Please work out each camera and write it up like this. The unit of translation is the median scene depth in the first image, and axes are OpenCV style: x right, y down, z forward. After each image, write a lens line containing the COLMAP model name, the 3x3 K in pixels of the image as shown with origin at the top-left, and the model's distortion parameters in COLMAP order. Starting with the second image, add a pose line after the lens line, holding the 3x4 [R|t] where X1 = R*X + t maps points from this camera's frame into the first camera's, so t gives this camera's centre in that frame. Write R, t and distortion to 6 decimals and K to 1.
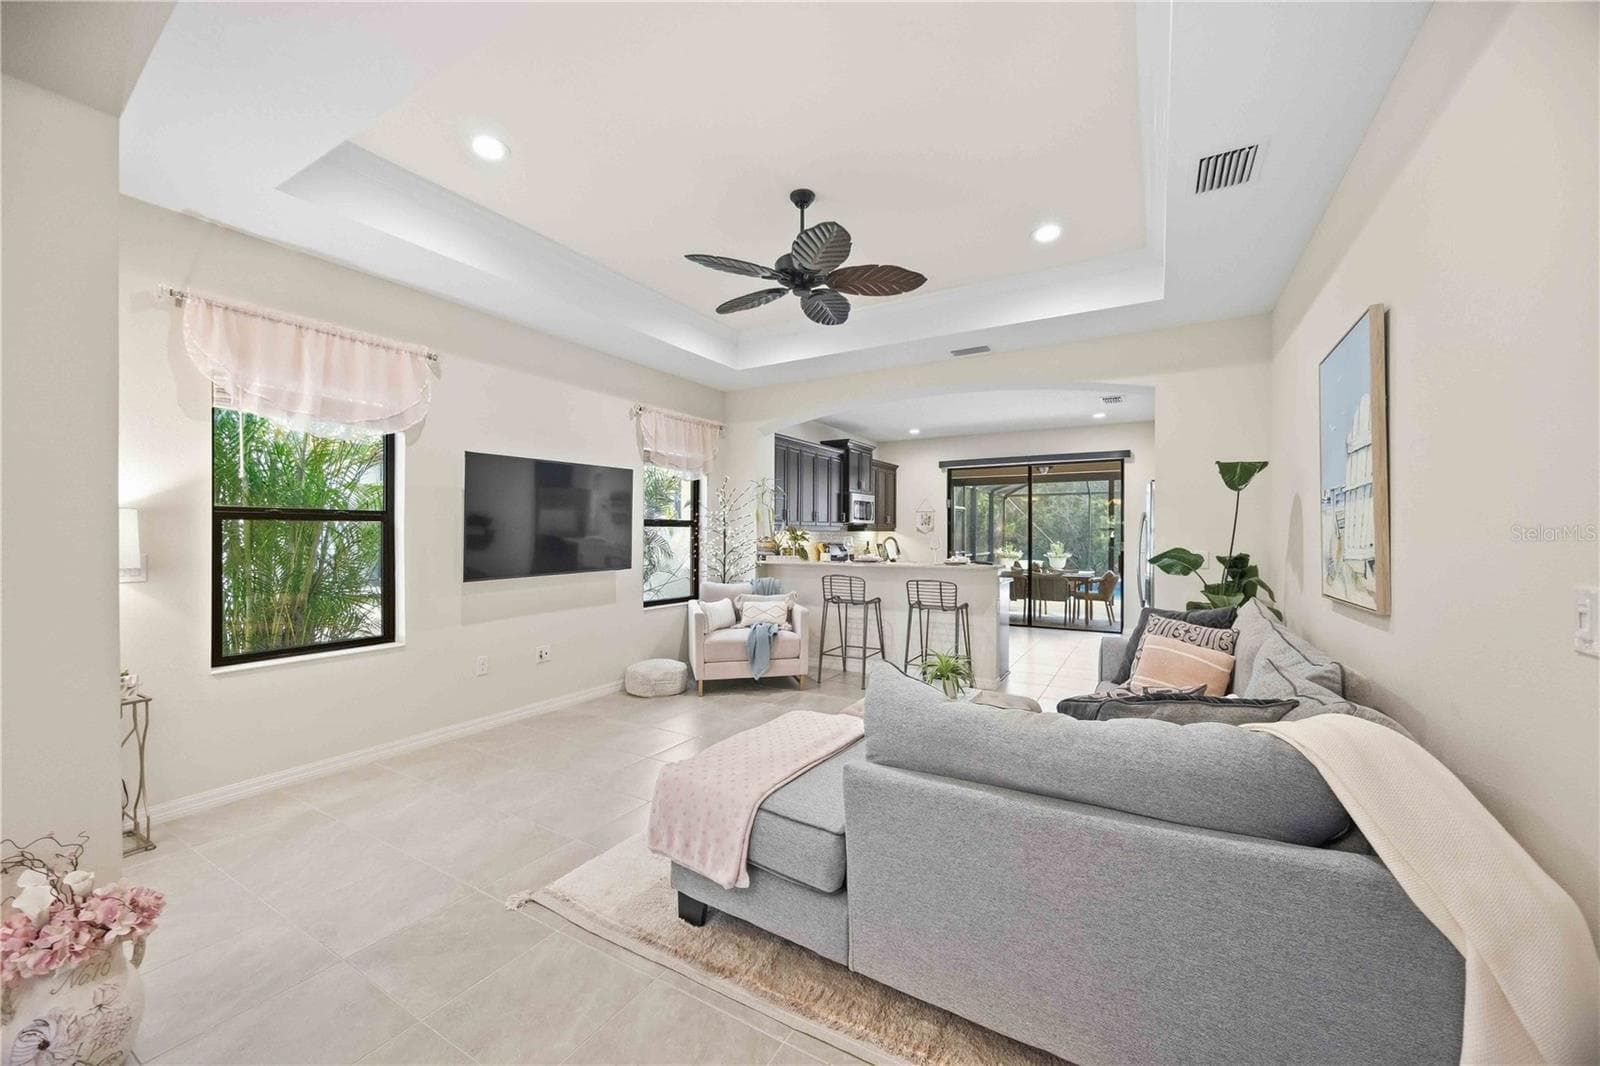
lens RADIAL K [[616.0, 0, 800.0], [0, 616.0, 533.0], [0, 0, 1]] dist [0.012737, -0.000084]
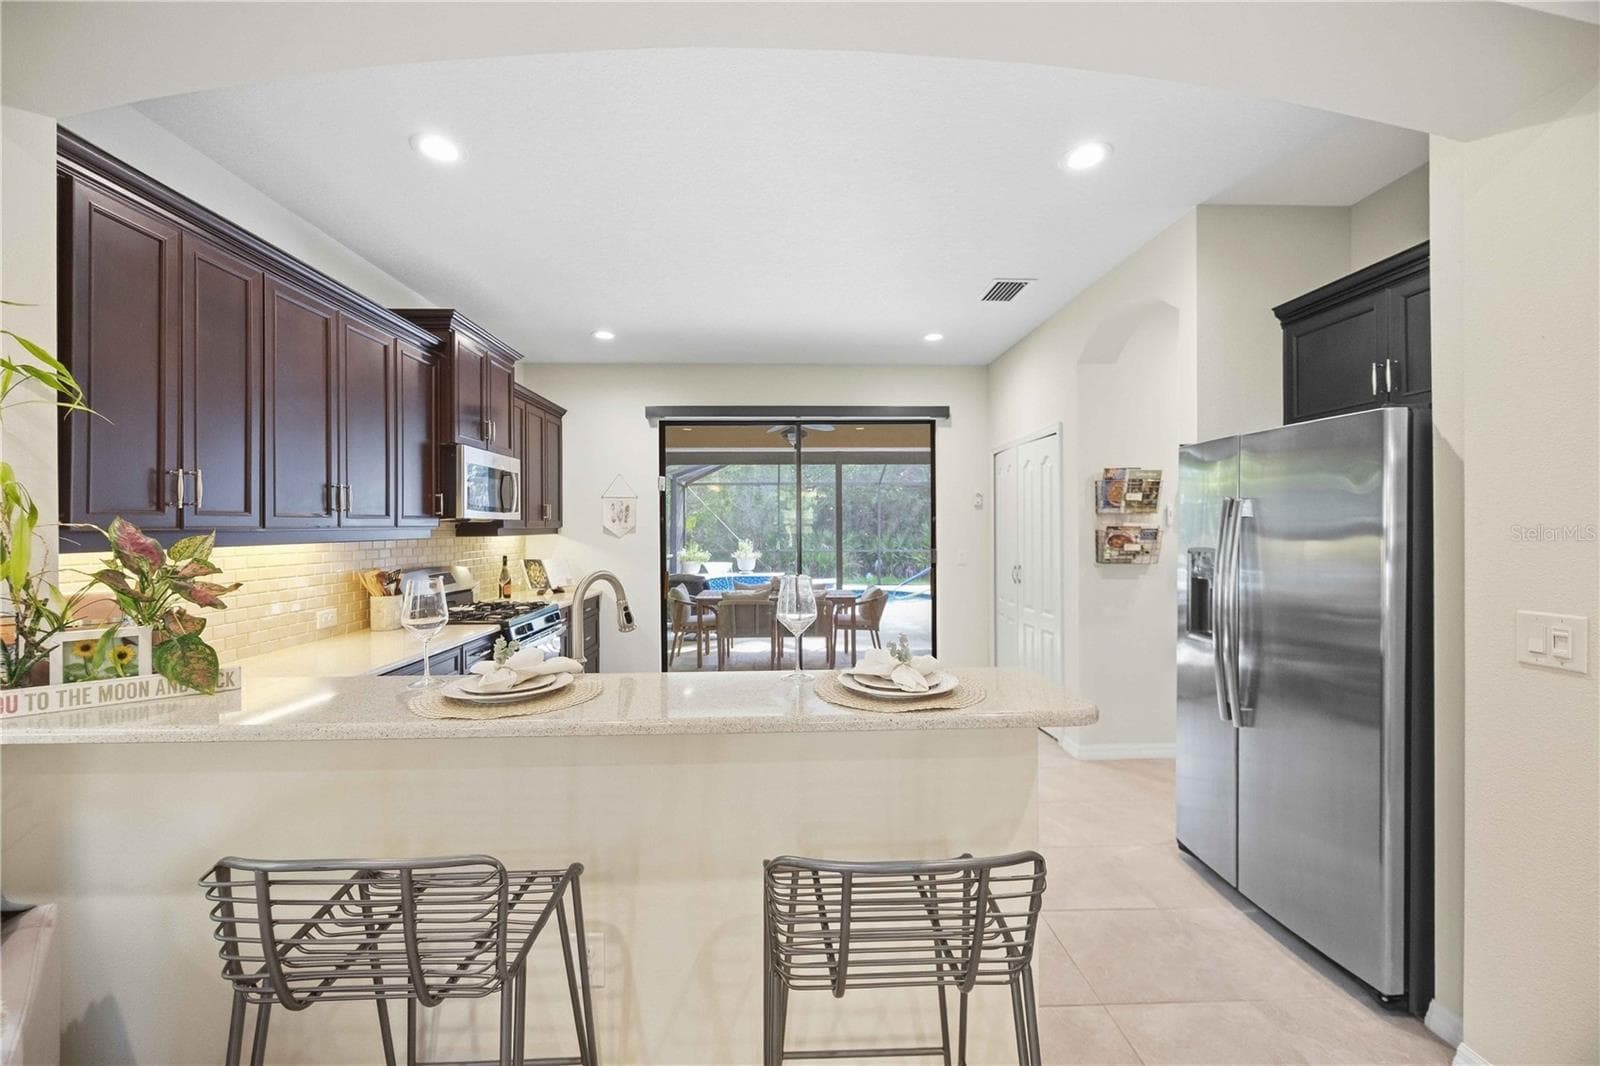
lens RADIAL K [[600.6, 0, 778.7], [0, 600.6, 528.2], [0, 0, 1]] dist [-0.000564, -0.000269]
pose [[0.856901, -0.008612, 0.515409, 0.050017], [0.007556, 0.999963, 0.004147, -0.008519], [-0.515426, 0.000341, 0.856934, 0.474264]]
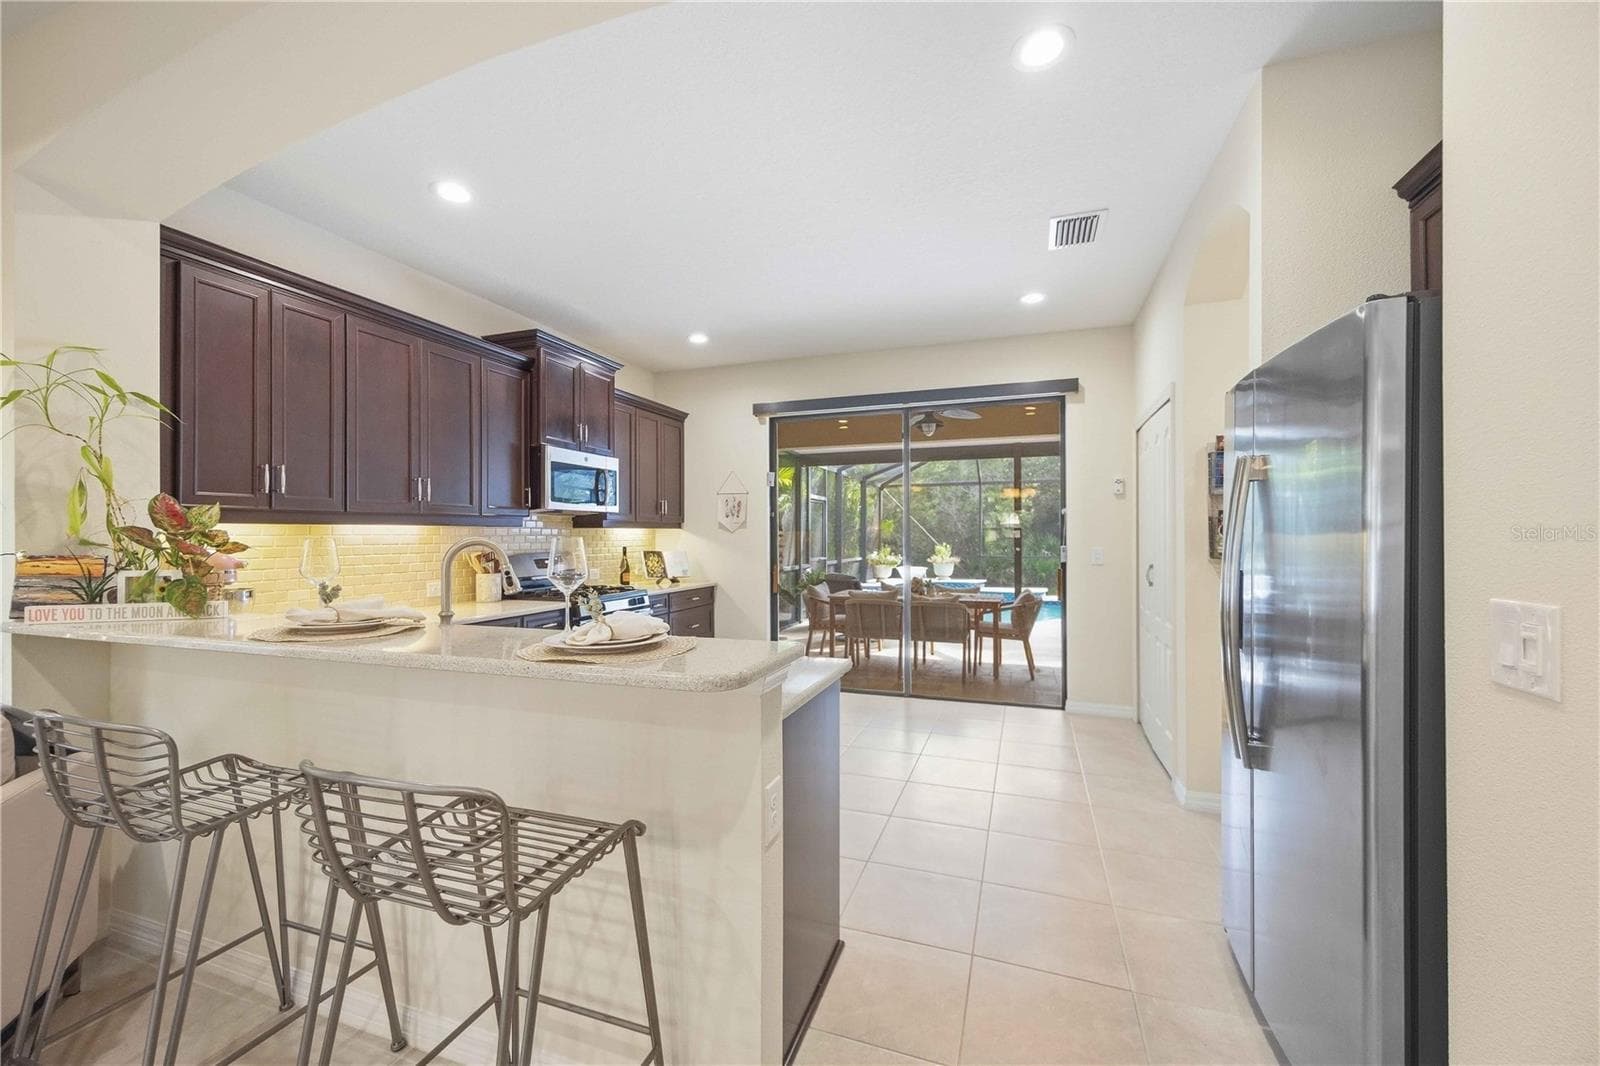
lens RADIAL K [[616.0, 0, 800.0], [0, 616.0, 533.0], [0, 0, 1]] dist [0.012737, -0.000084]
pose [[0.984739, -0.004655, 0.173973, 0.166556], [0.005291, 0.999981, -0.003195, 0.003985], [-0.173955, 0.004066, 0.984745, 0.430585]]
